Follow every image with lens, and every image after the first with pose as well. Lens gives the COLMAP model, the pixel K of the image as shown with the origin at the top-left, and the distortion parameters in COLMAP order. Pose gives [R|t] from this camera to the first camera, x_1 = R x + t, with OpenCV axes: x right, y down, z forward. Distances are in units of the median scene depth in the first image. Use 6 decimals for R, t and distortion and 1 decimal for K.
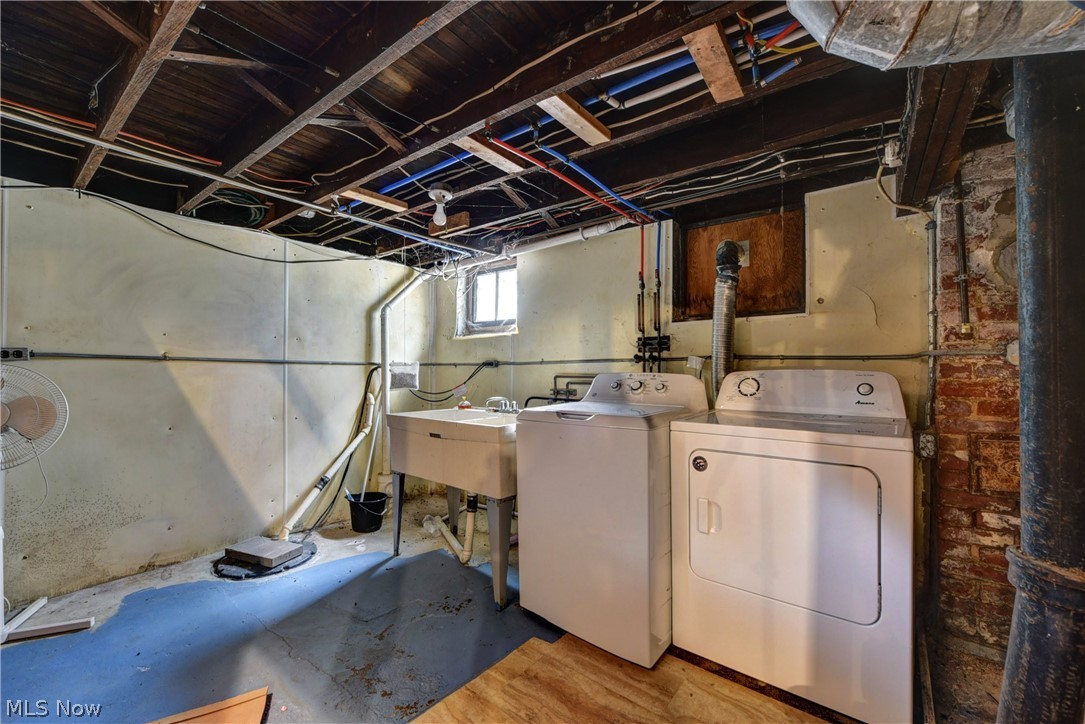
lens RADIAL K [[437.3, 0, 547.3], [0, 437.3, 364.4], [0, 0, 1]] dist [-0.008054, -0.000046]
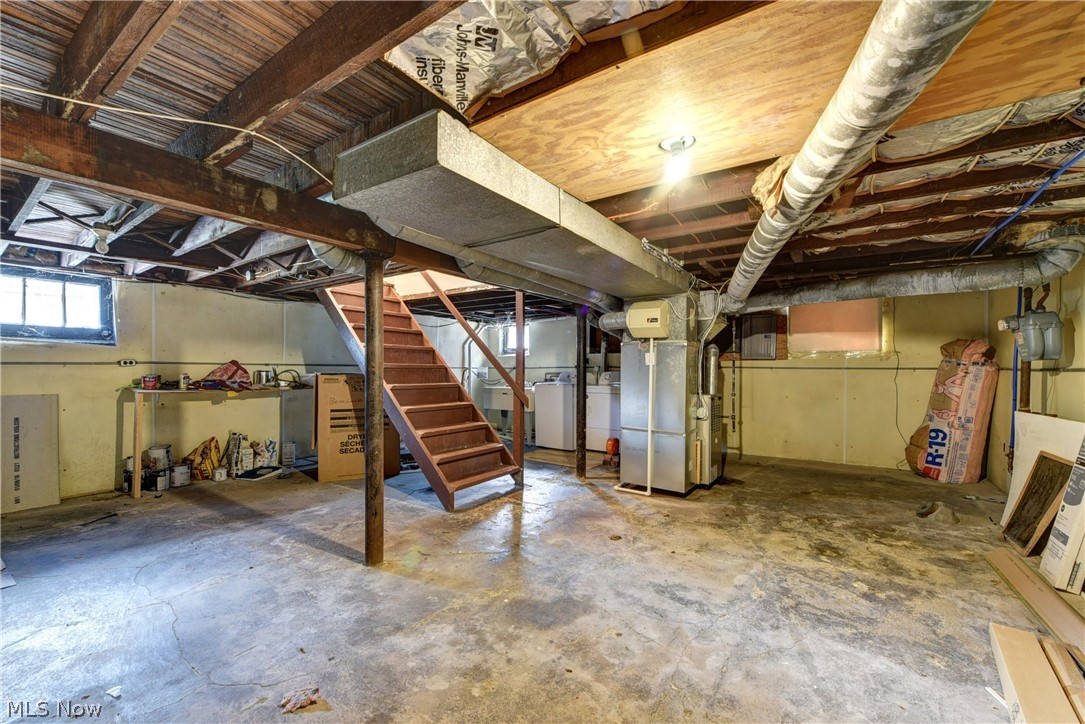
lens RADIAL K [[437.3, 0, 547.3], [0, 437.3, 364.4], [0, 0, 1]] dist [-0.008054, -0.000046]
pose [[0.998984, 0.005226, 0.044753, -0.092507], [-0.005306, 0.999985, 0.001655, -0.031096], [-0.044743, -0.001891, 0.998997, -1.644634]]
